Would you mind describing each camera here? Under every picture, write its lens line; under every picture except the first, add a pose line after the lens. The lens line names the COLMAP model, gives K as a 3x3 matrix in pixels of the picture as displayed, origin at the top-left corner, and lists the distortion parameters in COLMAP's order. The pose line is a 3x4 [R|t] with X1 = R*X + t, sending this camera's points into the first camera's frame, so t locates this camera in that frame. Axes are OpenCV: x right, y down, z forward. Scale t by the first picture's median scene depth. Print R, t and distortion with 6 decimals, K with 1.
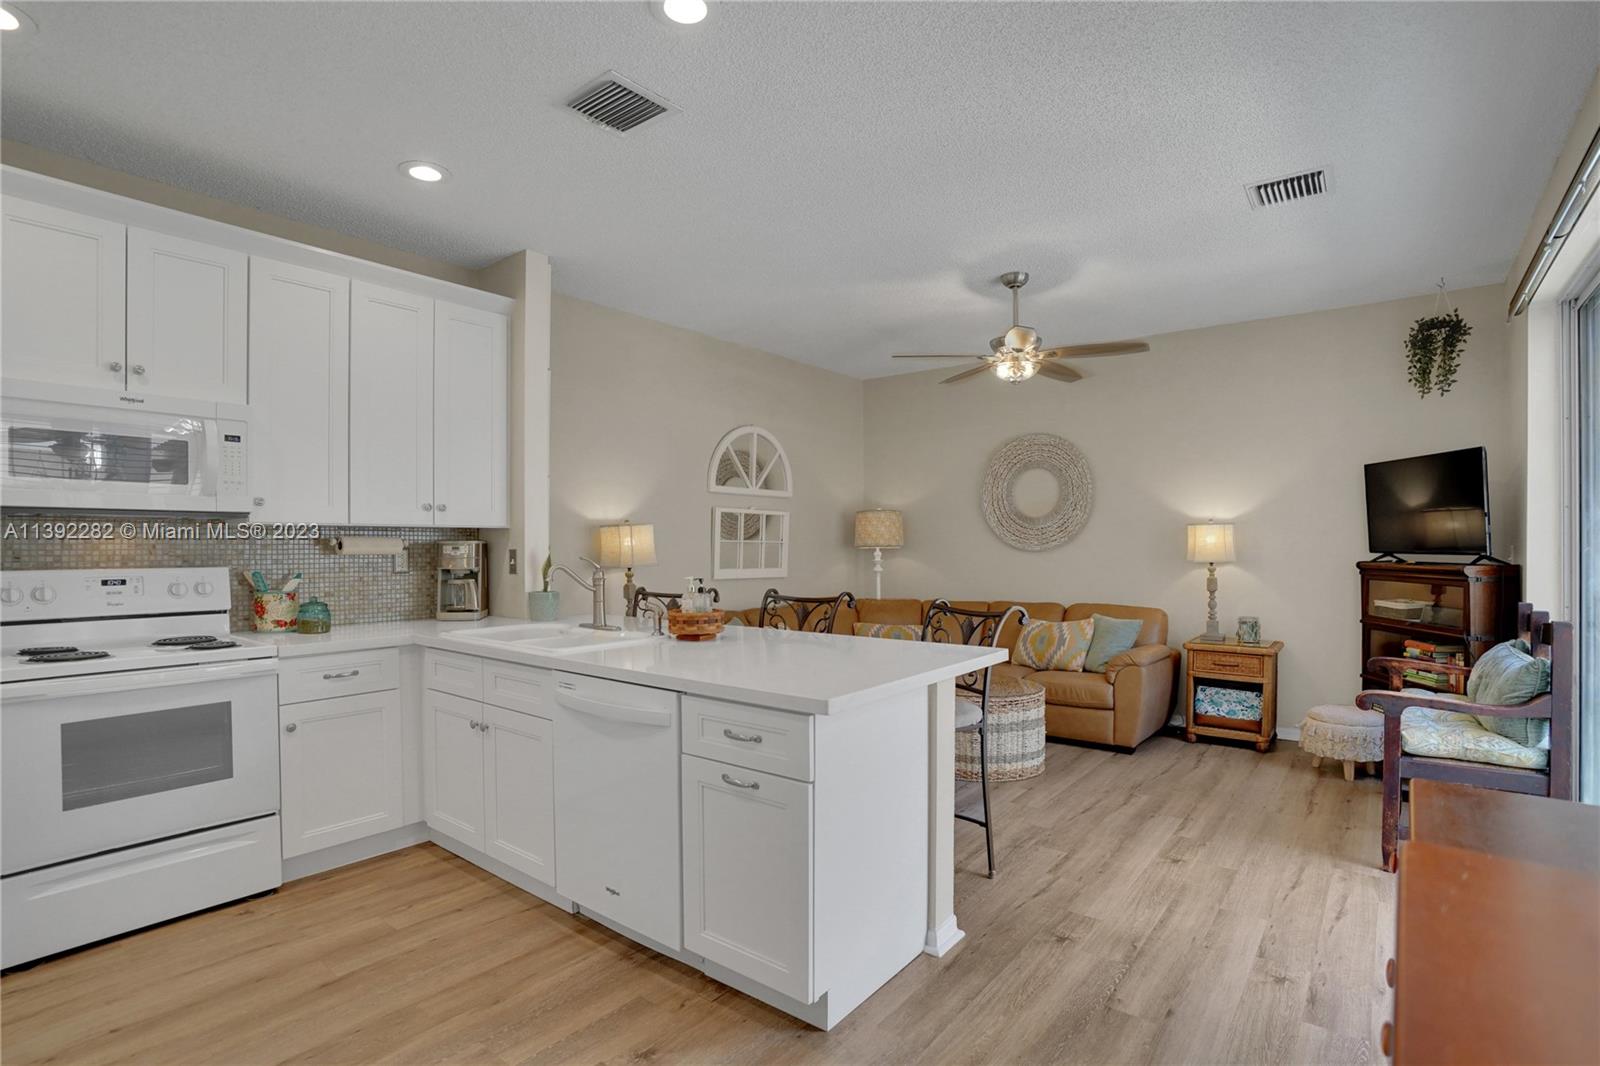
lens RADIAL K [[772.8, 0, 791.5], [0, 772.8, 539.9], [0, 0, 1]] dist [-0.055596, 0.016897]
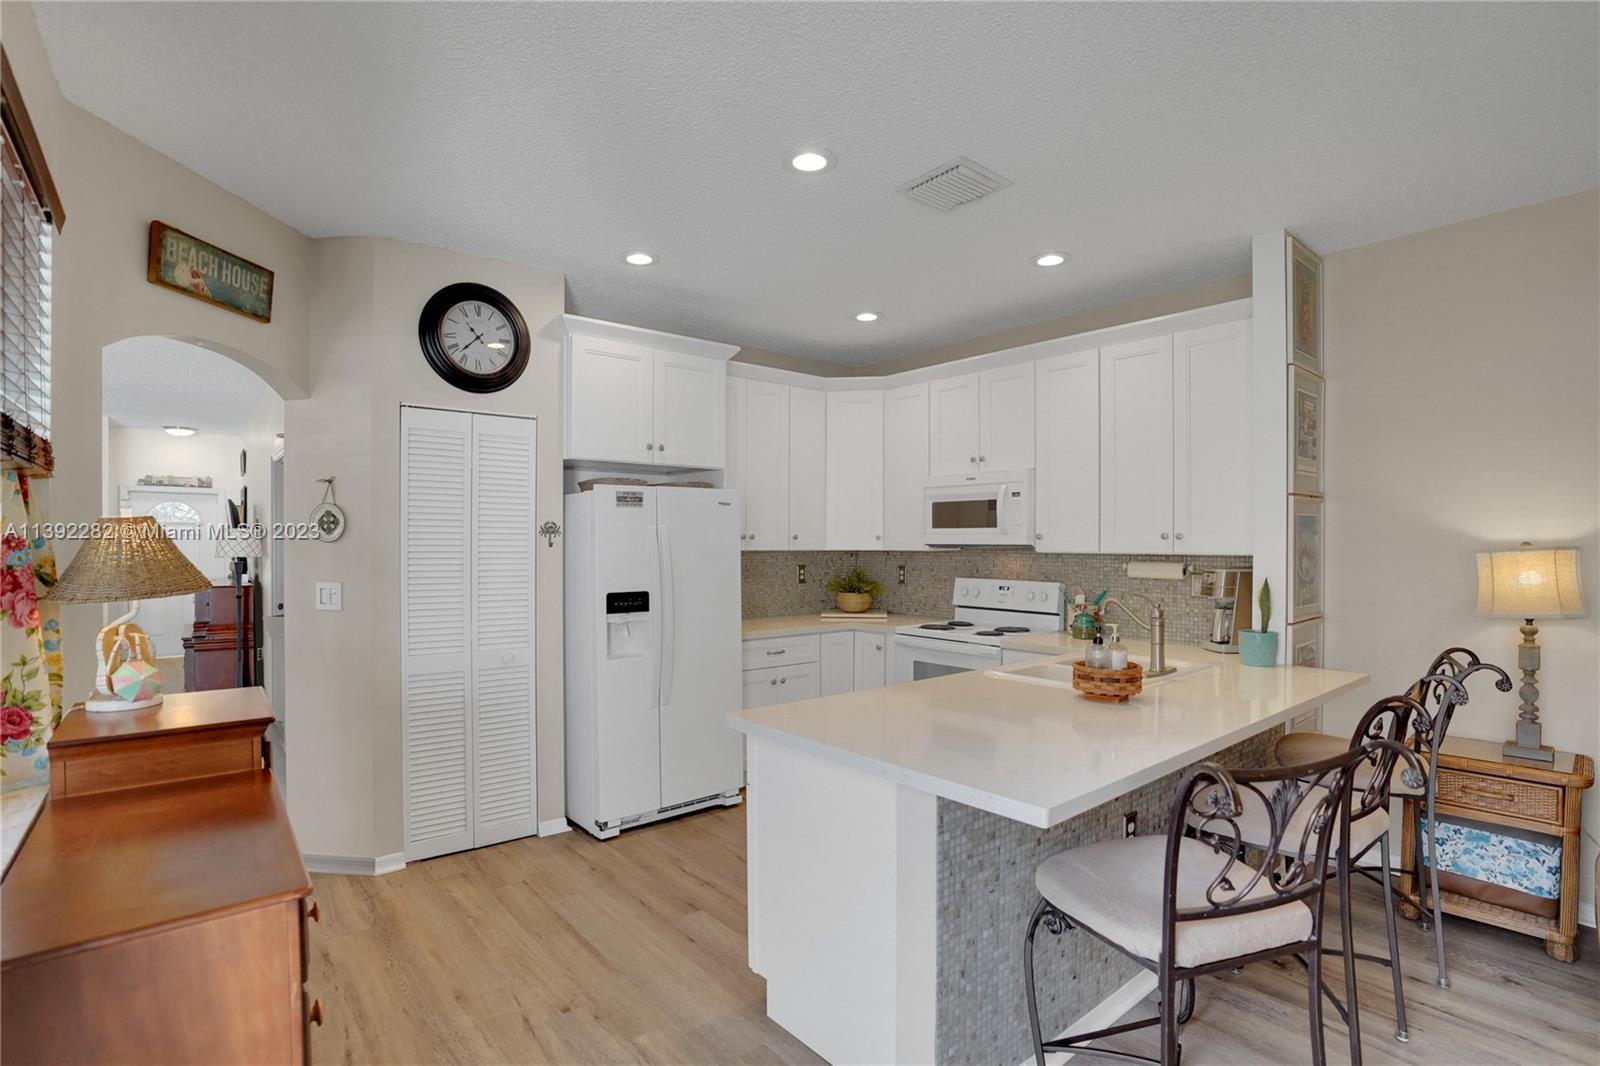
lens RADIAL K [[772.8, 0, 792.8], [0, 772.8, 547.7], [0, 0, 1]] dist [-0.055596, 0.016897]
pose [[-0.207112, 0.007663, -0.978287, 0.730564], [0.000629, 0.999970, 0.007700, -0.039430], [0.978317, 0.000979, -0.207110, 0.803968]]
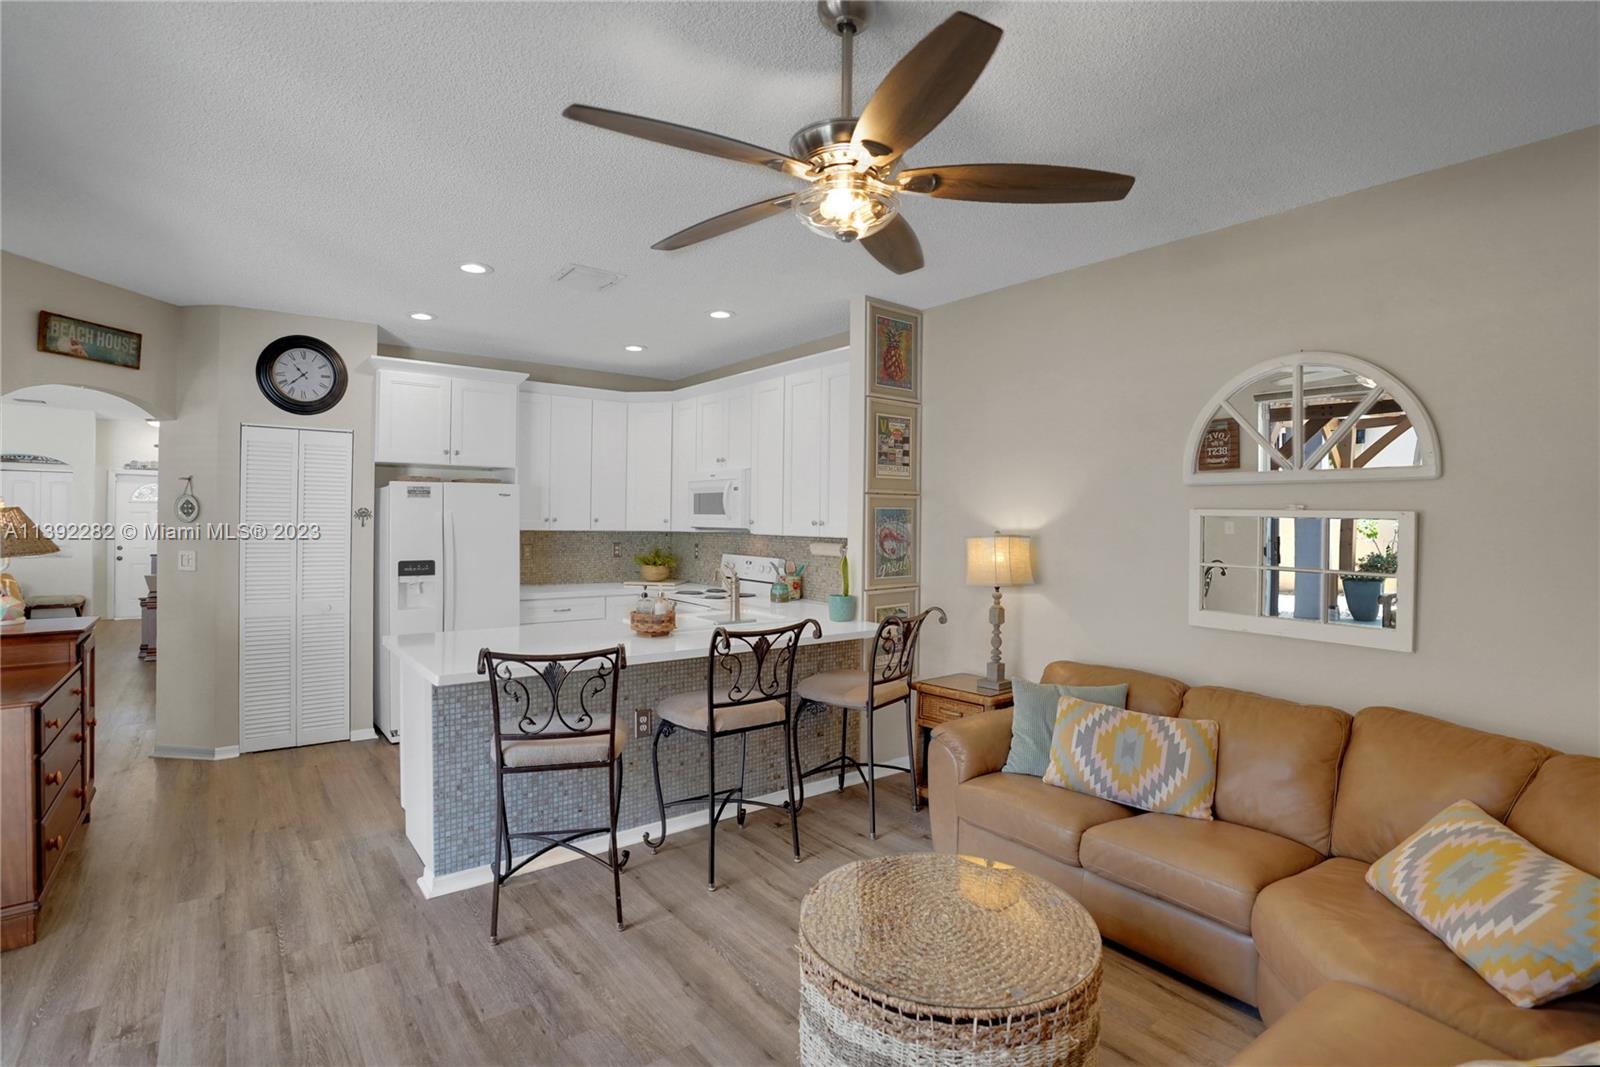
lens RADIAL K [[772.8, 0, 814.4], [0, 772.8, 521.8], [0, 0, 1]] dist [-0.055596, 0.016897]
pose [[-0.226653, 0.000161, -0.973976, 0.979195], [-0.008320, 0.999963, 0.002101, -0.053485], [0.973940, 0.008580, -0.226643, 1.471856]]
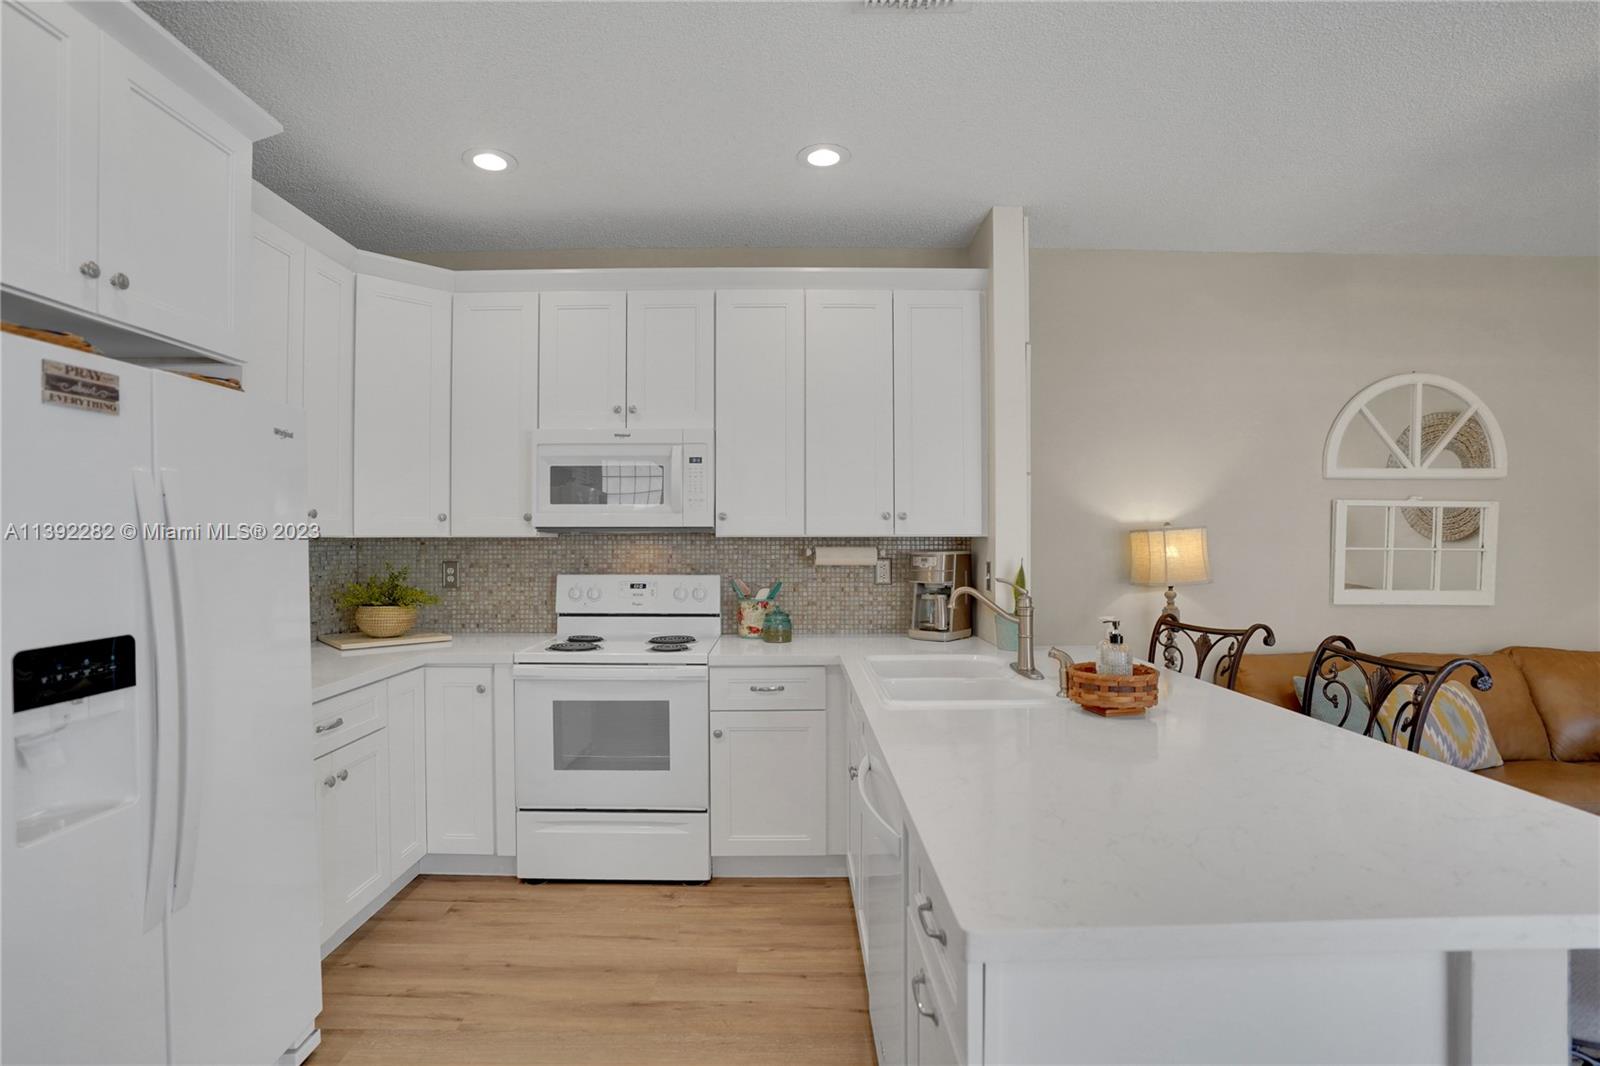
lens RADIAL K [[772.8, 0, 791.4], [0, 772.8, 538.0], [0, 0, 1]] dist [-0.055596, 0.016897]
pose [[0.631194, -0.001189, -0.775624, 0.201504], [0.003668, 0.999992, 0.001451, -0.020033], [0.775617, -0.003761, 0.631193, 0.358609]]
